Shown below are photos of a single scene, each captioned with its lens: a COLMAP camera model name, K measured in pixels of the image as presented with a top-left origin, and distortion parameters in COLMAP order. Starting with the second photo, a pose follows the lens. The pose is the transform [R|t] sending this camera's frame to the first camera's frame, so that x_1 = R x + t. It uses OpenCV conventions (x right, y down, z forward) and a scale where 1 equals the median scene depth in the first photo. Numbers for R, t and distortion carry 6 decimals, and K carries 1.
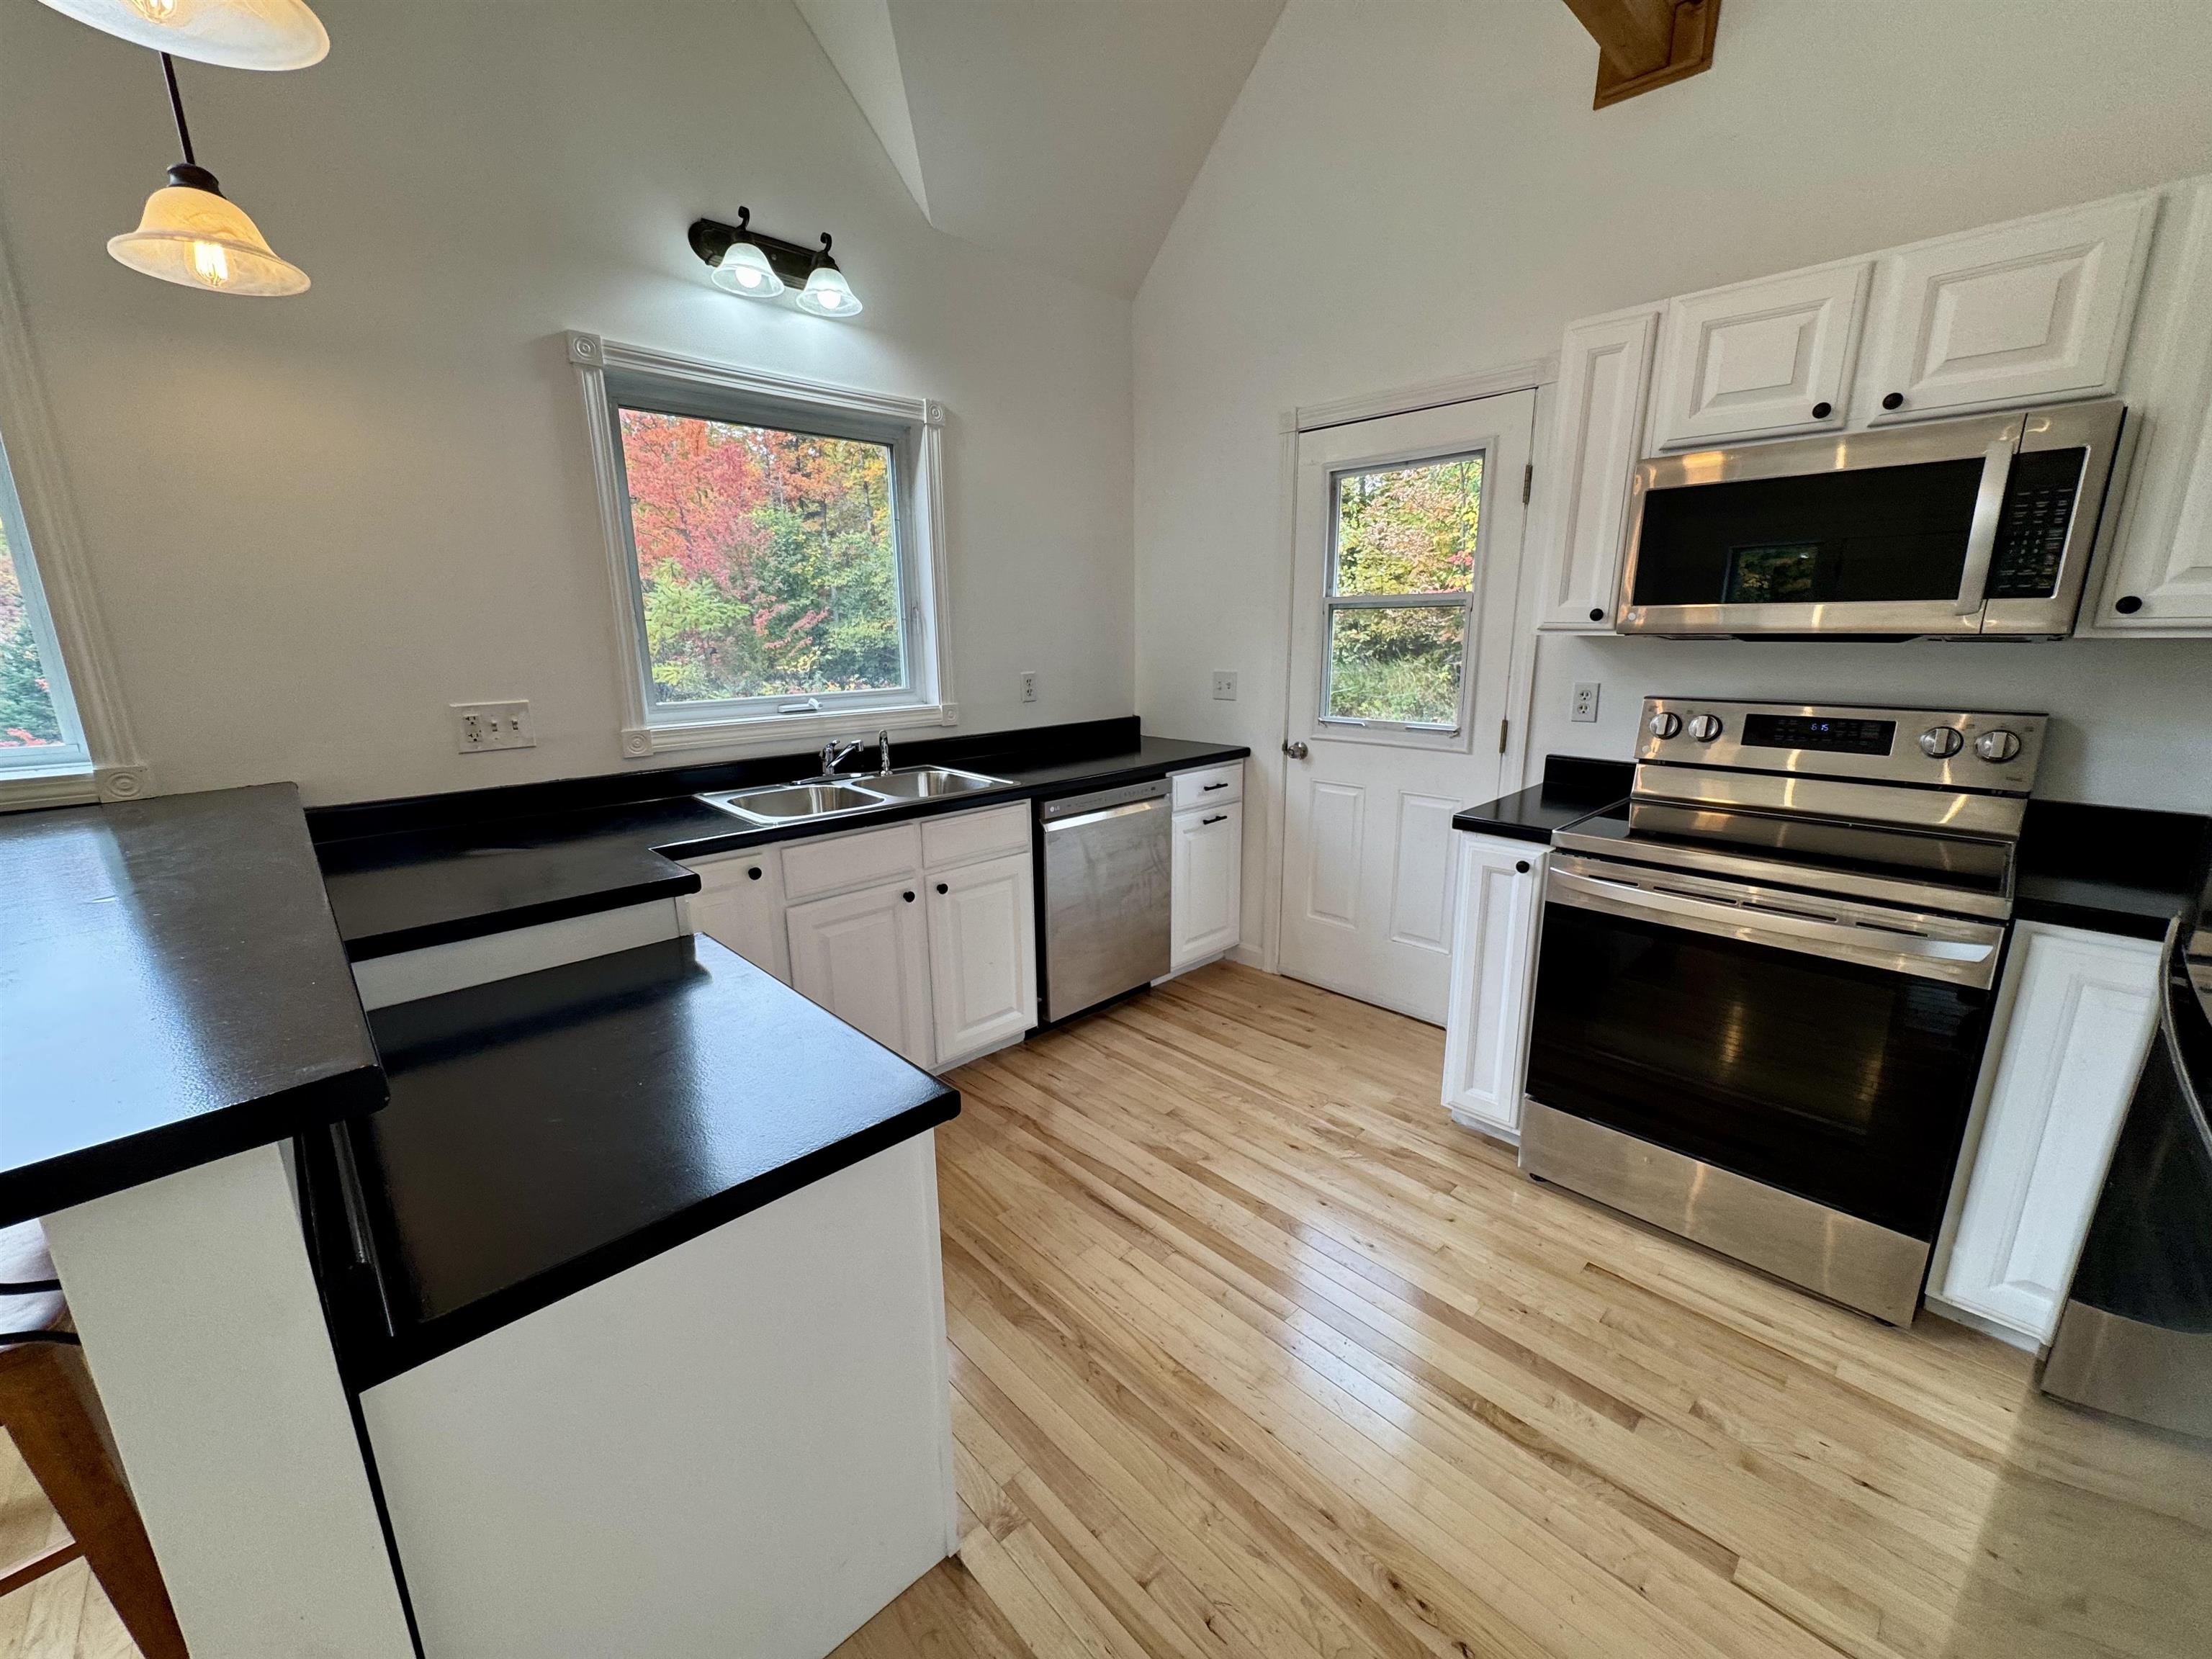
lens RADIAL K [[880.7, 0, 1097.9], [0, 880.7, 832.1], [0, 0, 1]] dist [-0.003376, -0.000289]
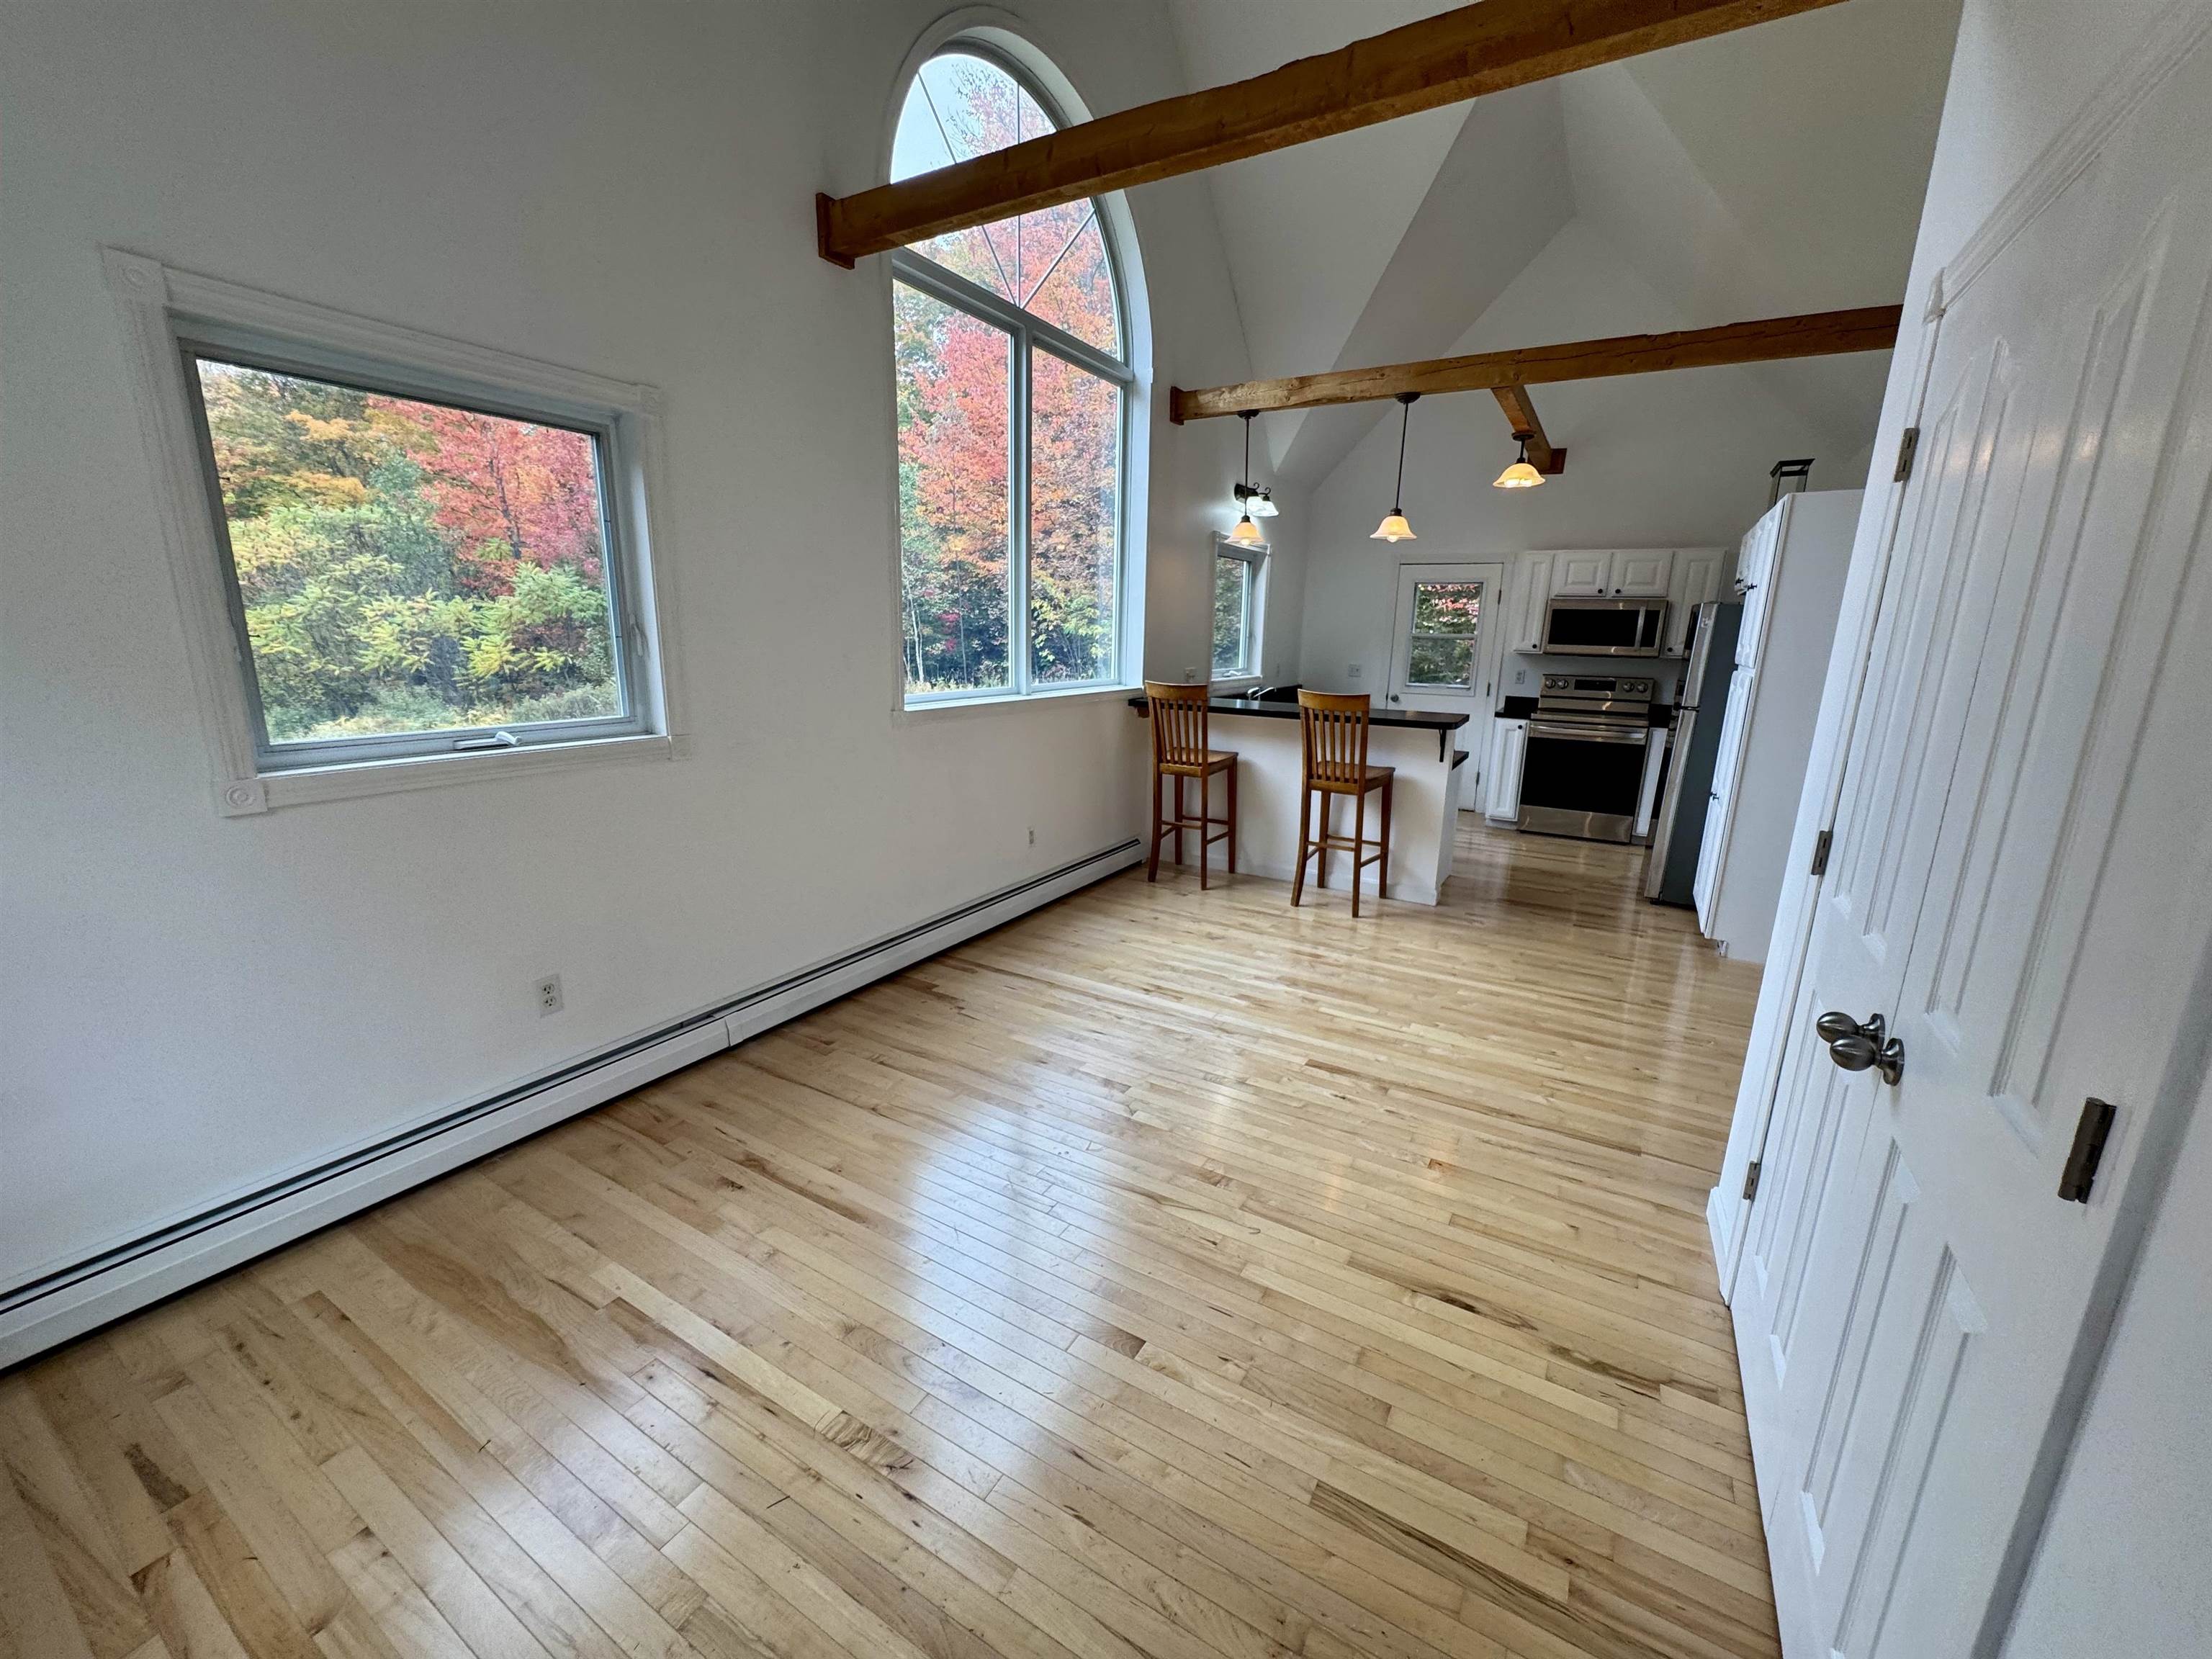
lens RADIAL K [[880.7, 0, 1107.3], [0, 880.7, 828.4], [0, 0, 1]] dist [-0.003376, -0.000289]
pose [[0.955609, -0.022845, 0.293751, -1.812187], [0.025340, 0.999668, -0.004690, 0.372743], [-0.293547, 0.011925, 0.955870, -1.517891]]
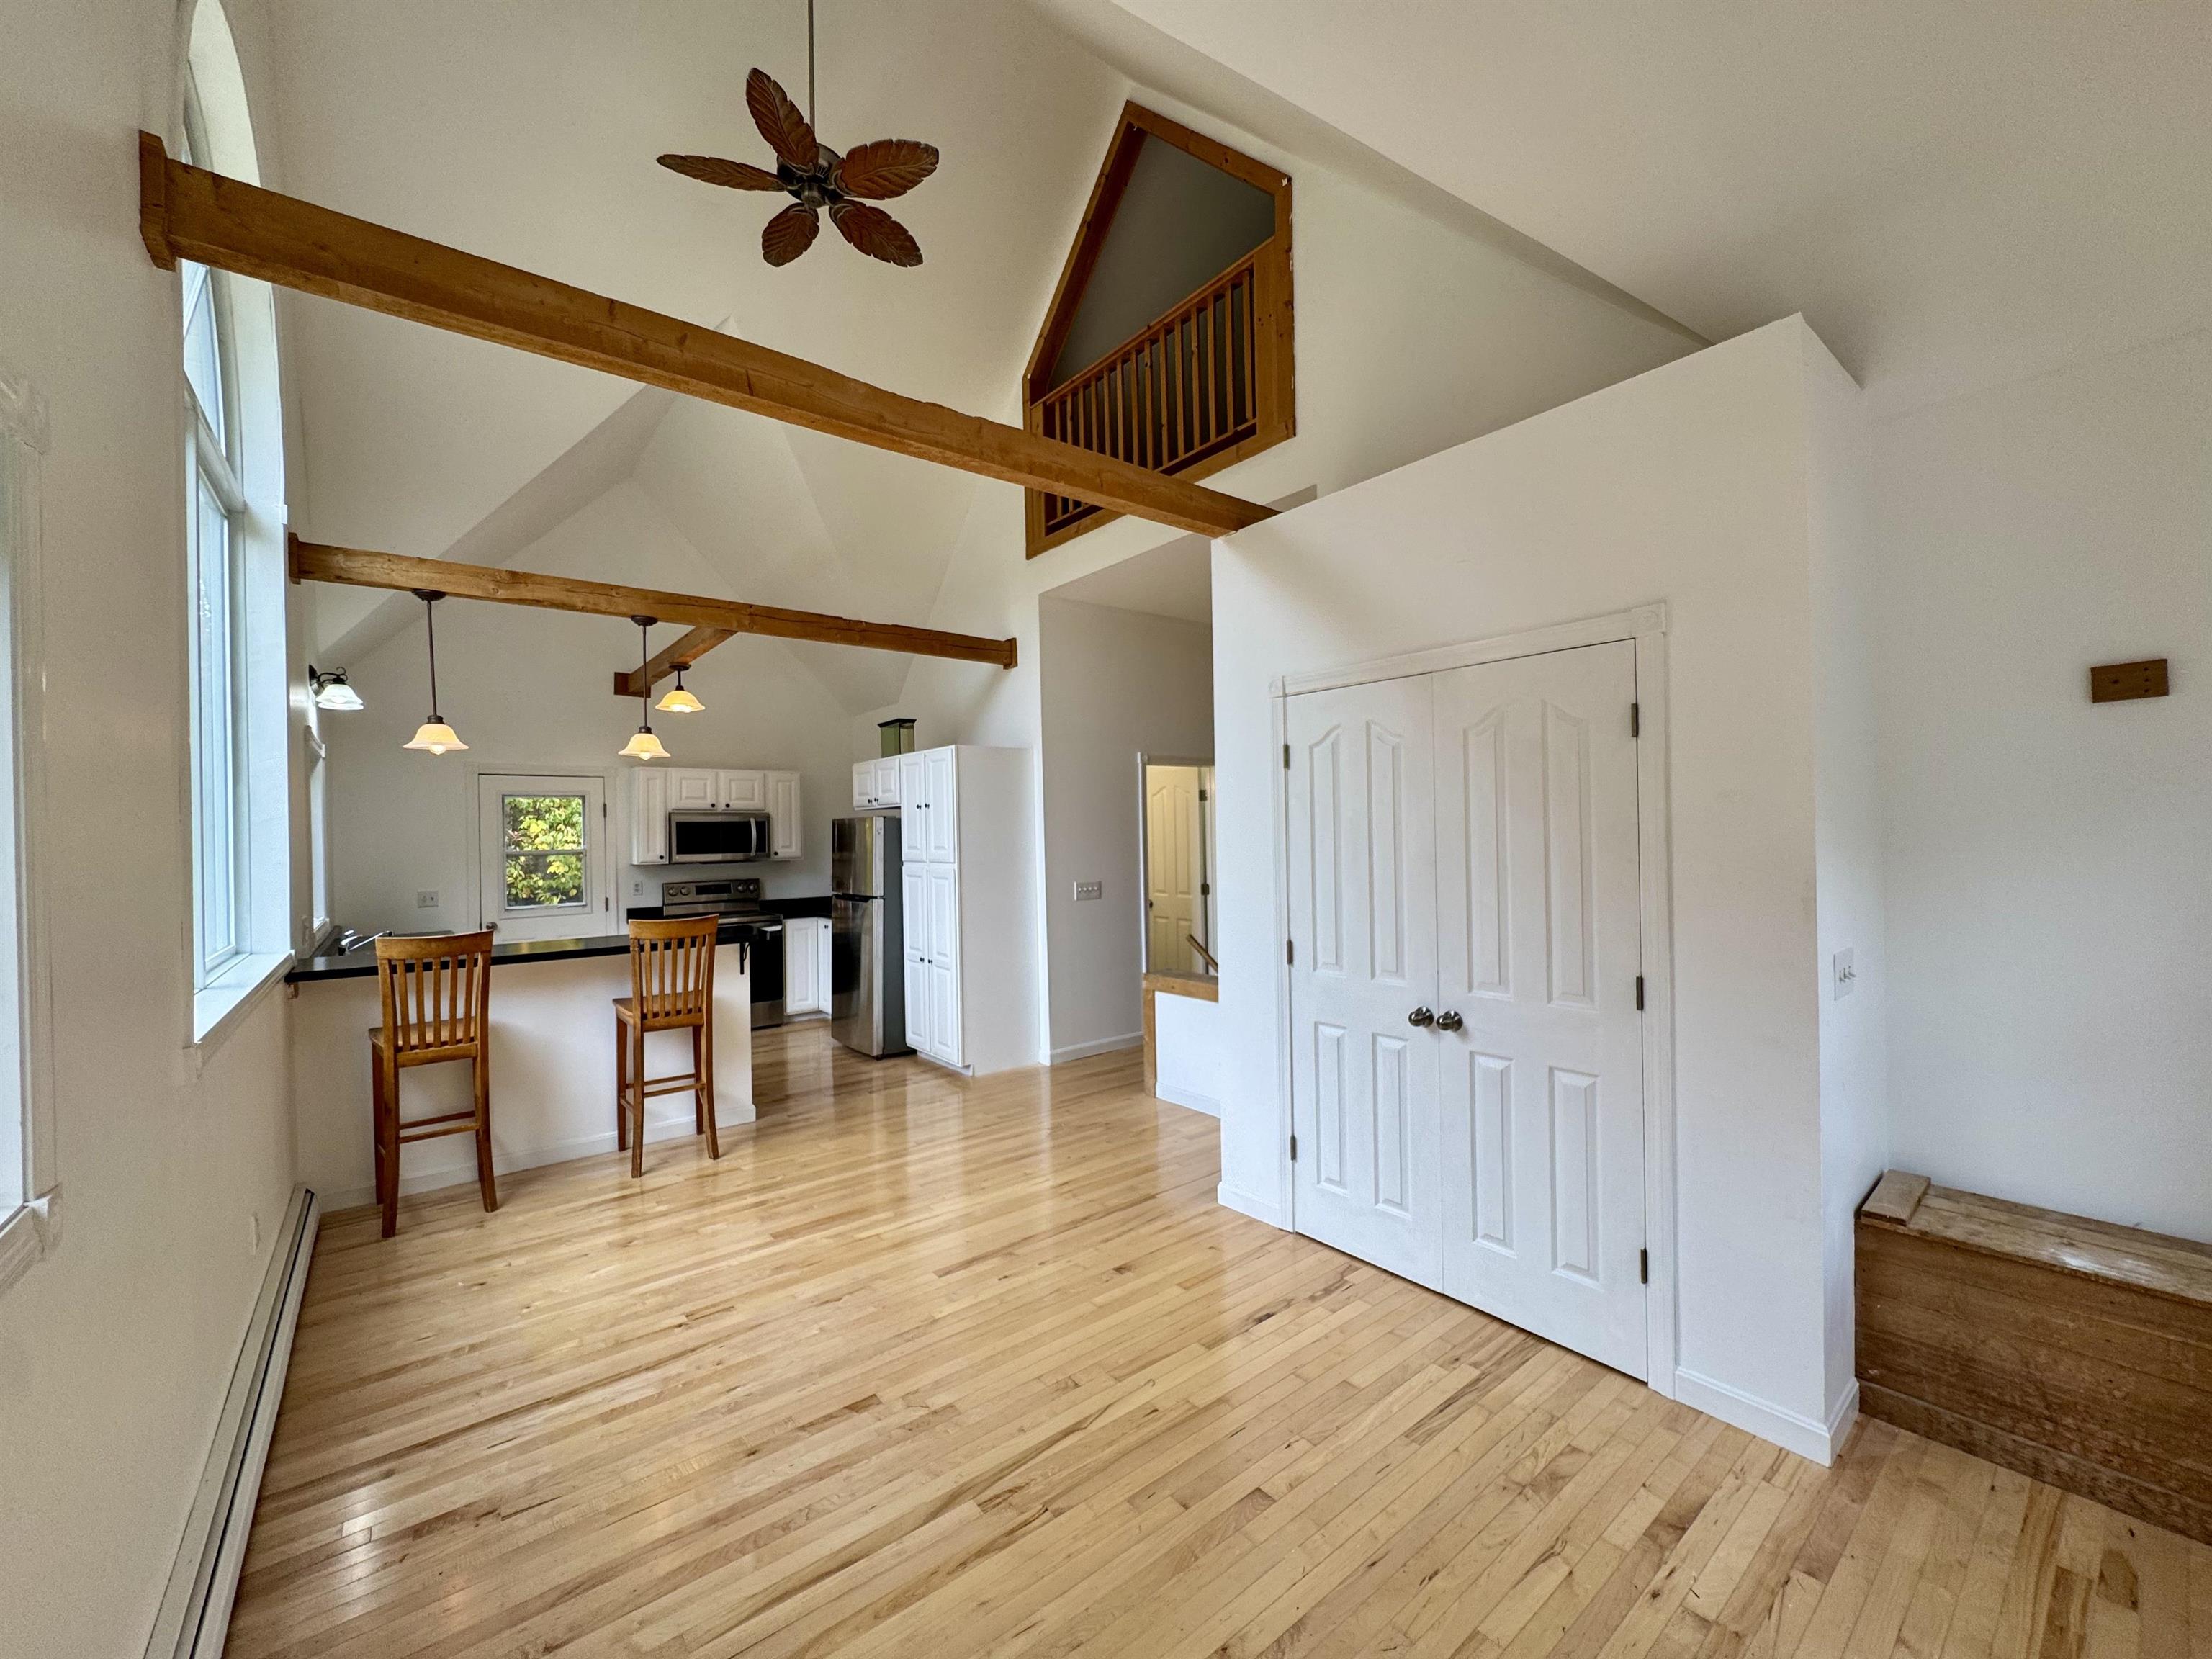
lens RADIAL K [[880.7, 0, 1110.4], [0, 880.7, 828.5], [0, 0, 1]] dist [-0.003376, -0.000289]
pose [[0.066450, 0.023405, 0.997515, -2.514393], [0.248490, 0.967838, -0.039262, 0.179599], [-0.966352, 0.250482, 0.058497, -0.772017]]
